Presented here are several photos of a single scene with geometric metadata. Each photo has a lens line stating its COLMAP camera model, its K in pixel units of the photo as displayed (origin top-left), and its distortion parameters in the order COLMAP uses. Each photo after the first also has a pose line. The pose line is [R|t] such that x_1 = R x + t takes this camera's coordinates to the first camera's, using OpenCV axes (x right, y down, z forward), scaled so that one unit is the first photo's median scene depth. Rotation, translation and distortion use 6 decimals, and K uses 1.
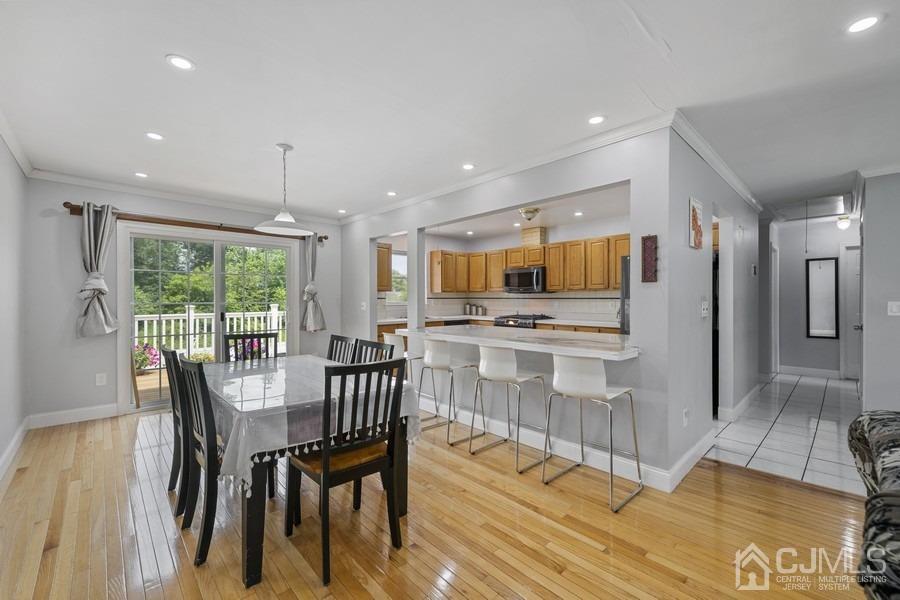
lens RADIAL K [[372.5, 0, 451.7], [0, 372.5, 298.8], [0, 0, 1]] dist [0.004684, -0.001334]
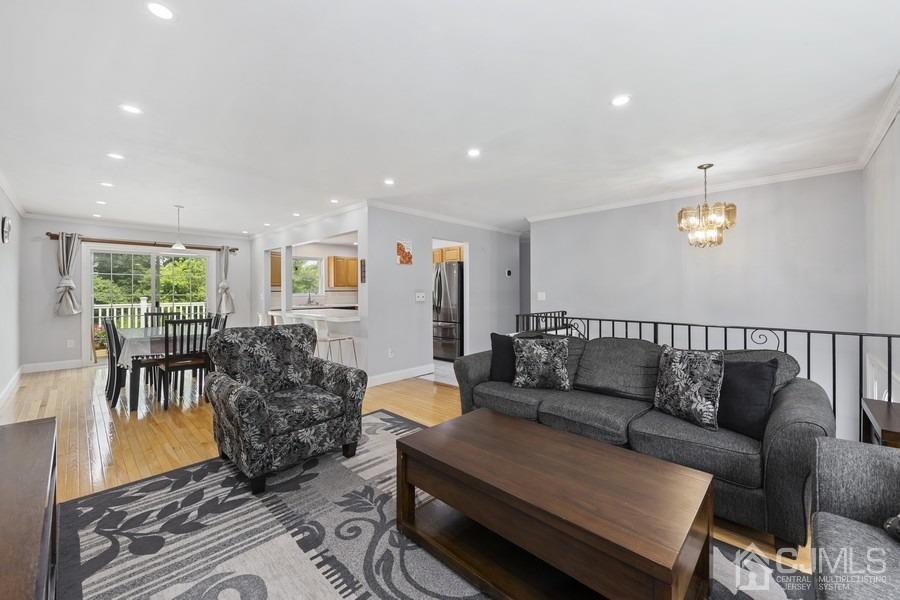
lens RADIAL K [[354.7, 0, 449.6], [0, 354.7, 288.2], [0, 0, 1]] dist [-0.004449, 0.000572]
pose [[0.998220, -0.003497, 0.059529, 0.564488], [0.003938, 0.999966, -0.007284, -0.000408], [-0.059501, 0.007505, 0.998200, -0.577725]]
